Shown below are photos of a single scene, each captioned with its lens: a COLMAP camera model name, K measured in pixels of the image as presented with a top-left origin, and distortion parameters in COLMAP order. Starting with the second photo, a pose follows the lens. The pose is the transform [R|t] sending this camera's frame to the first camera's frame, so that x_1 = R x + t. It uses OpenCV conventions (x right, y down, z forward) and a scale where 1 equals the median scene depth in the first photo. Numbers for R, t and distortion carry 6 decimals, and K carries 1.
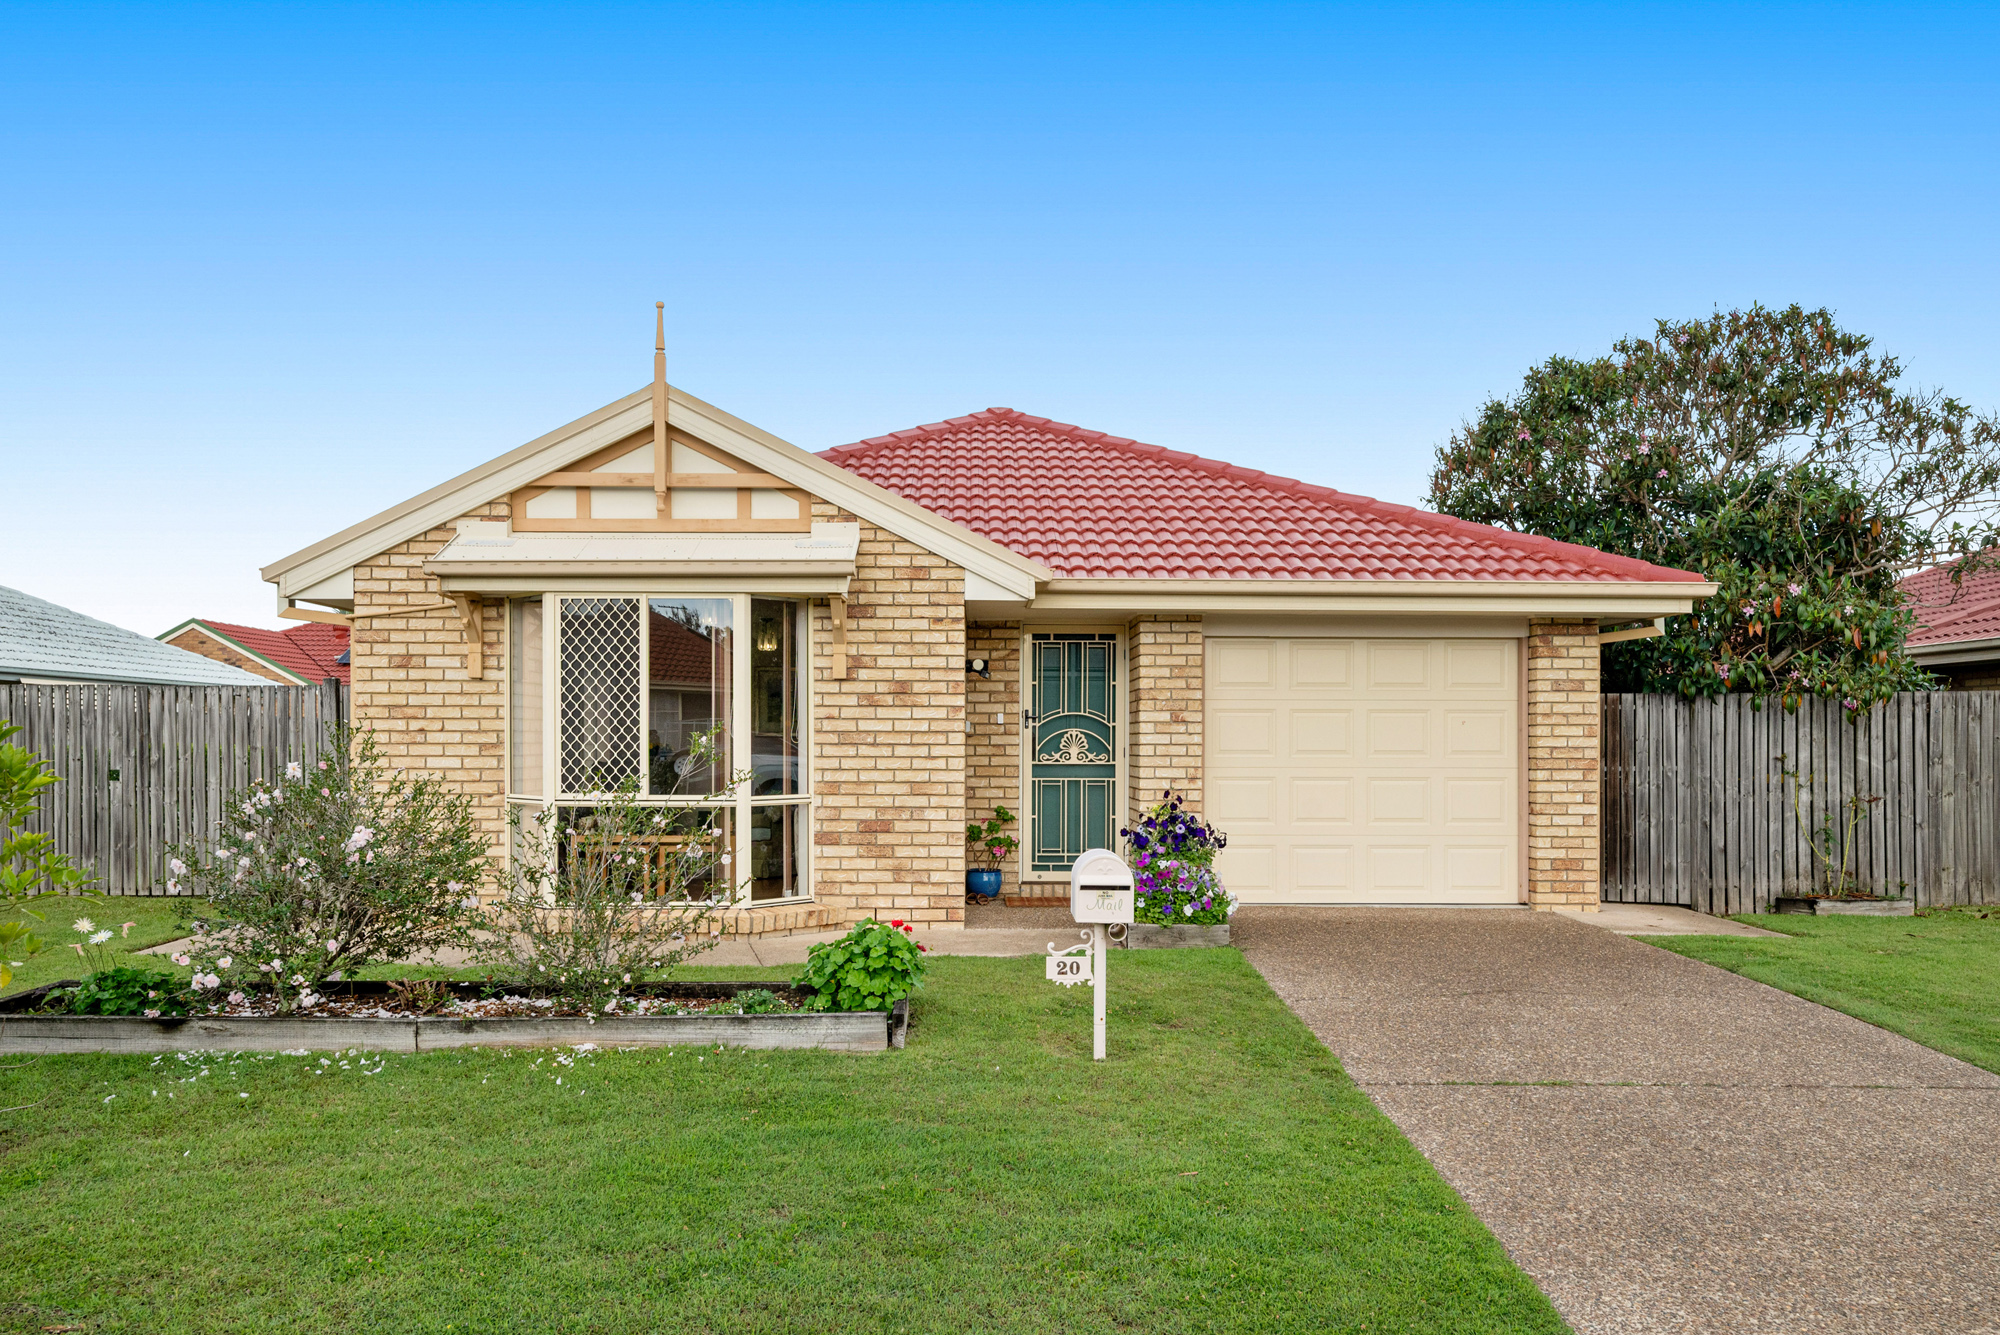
lens RADIAL K [[1418.2, 0, 999.7], [0, 1418.2, 748.1], [0, 0, 1]] dist [-0.001282, 0.000930]
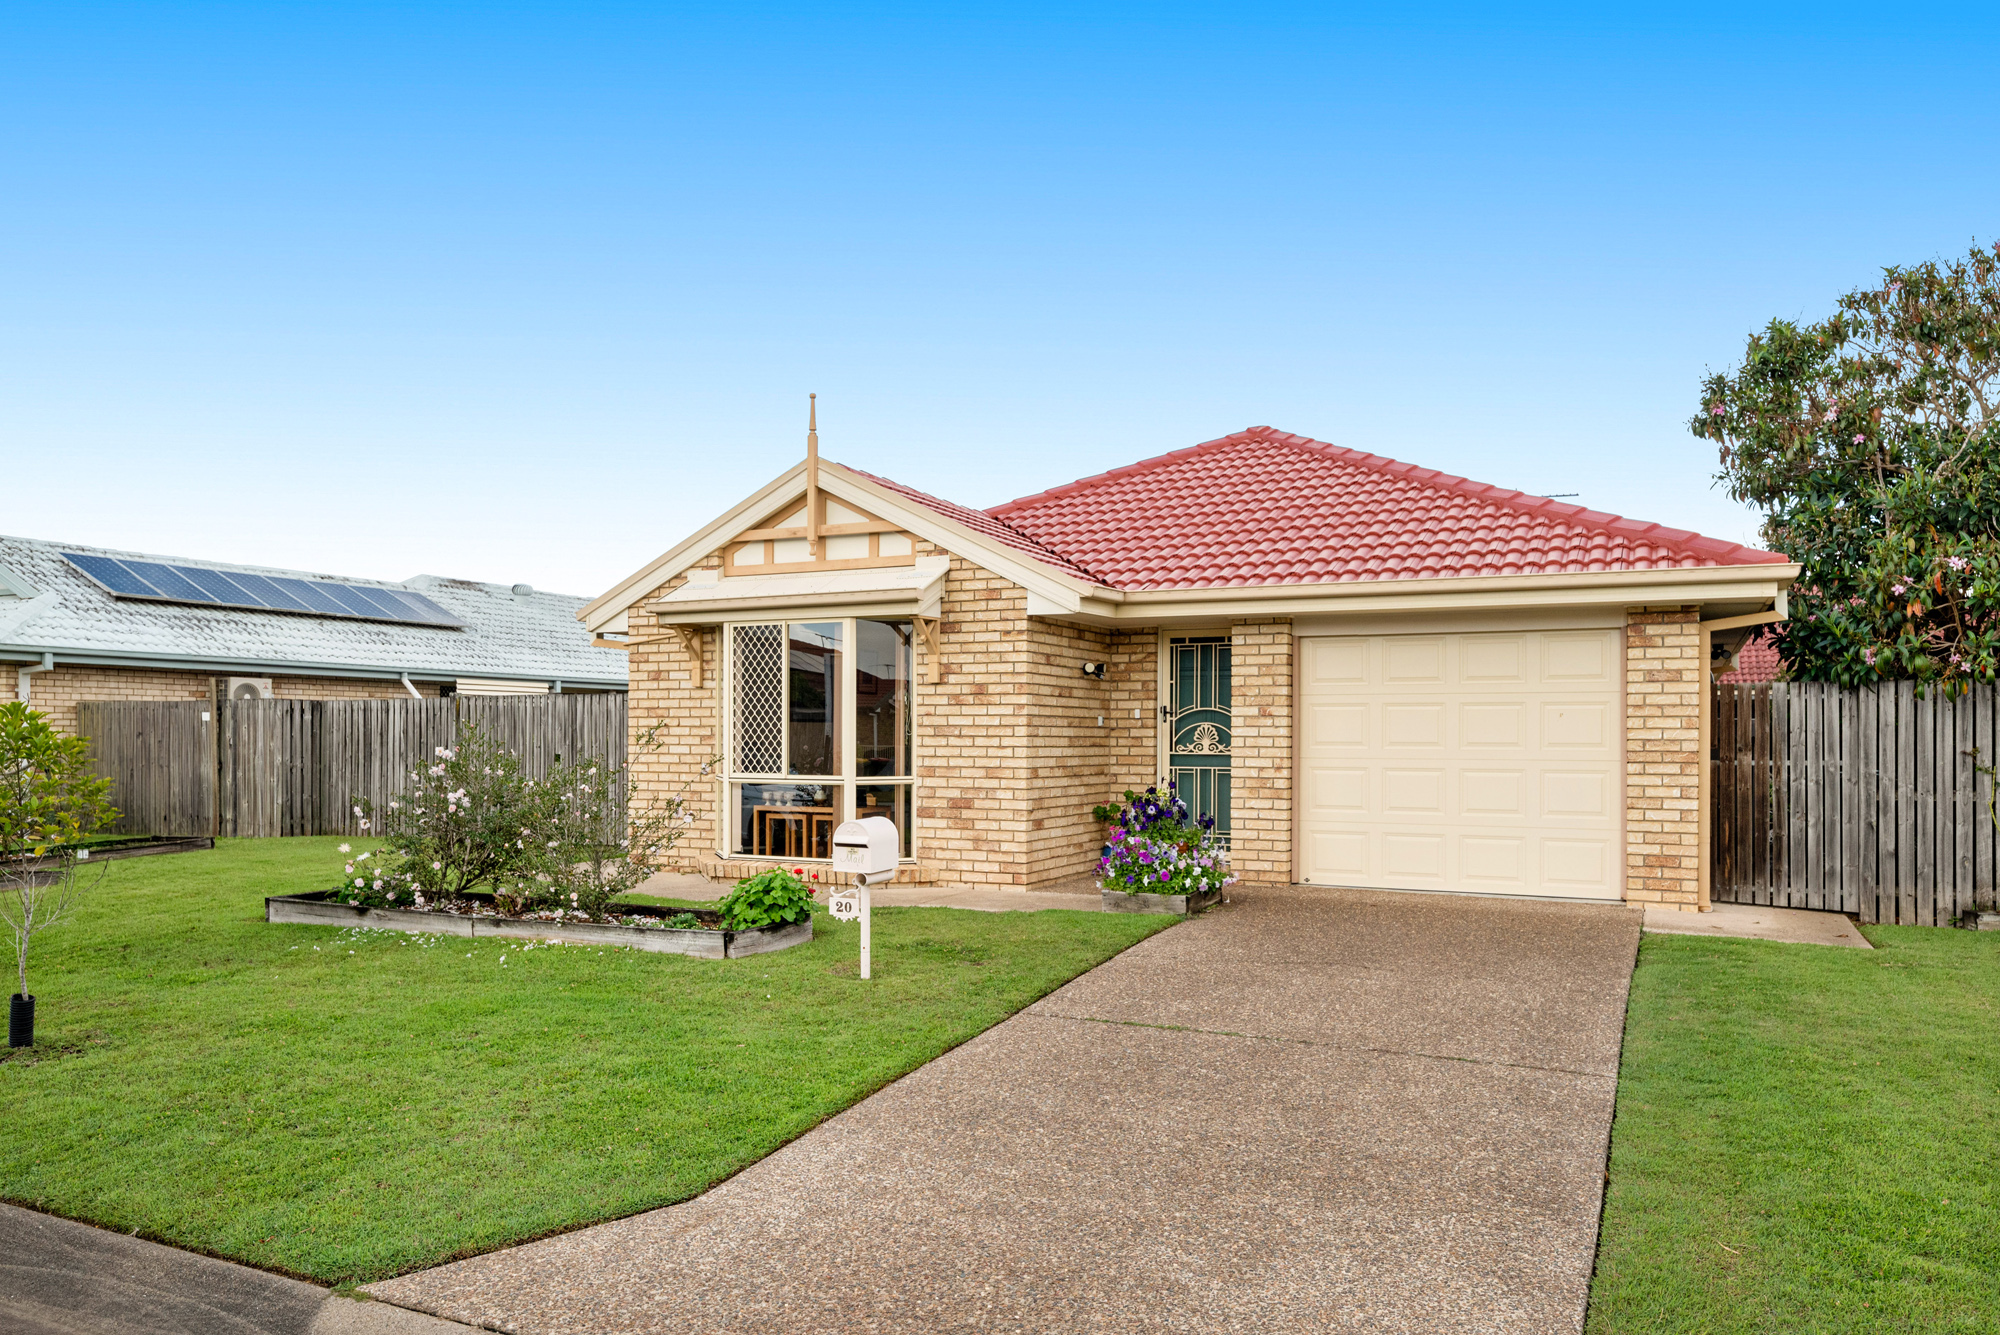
lens RADIAL K [[1373.7, 0, 1000.6], [0, 1373.7, 729.9], [0, 0, 1]] dist [0.000604, -0.000289]
pose [[0.896466, -0.001650, -0.443110, 0.466346], [-0.002221, 0.999964, -0.008218, 0.001588], [0.443108, 0.008352, 0.896429, -0.043405]]
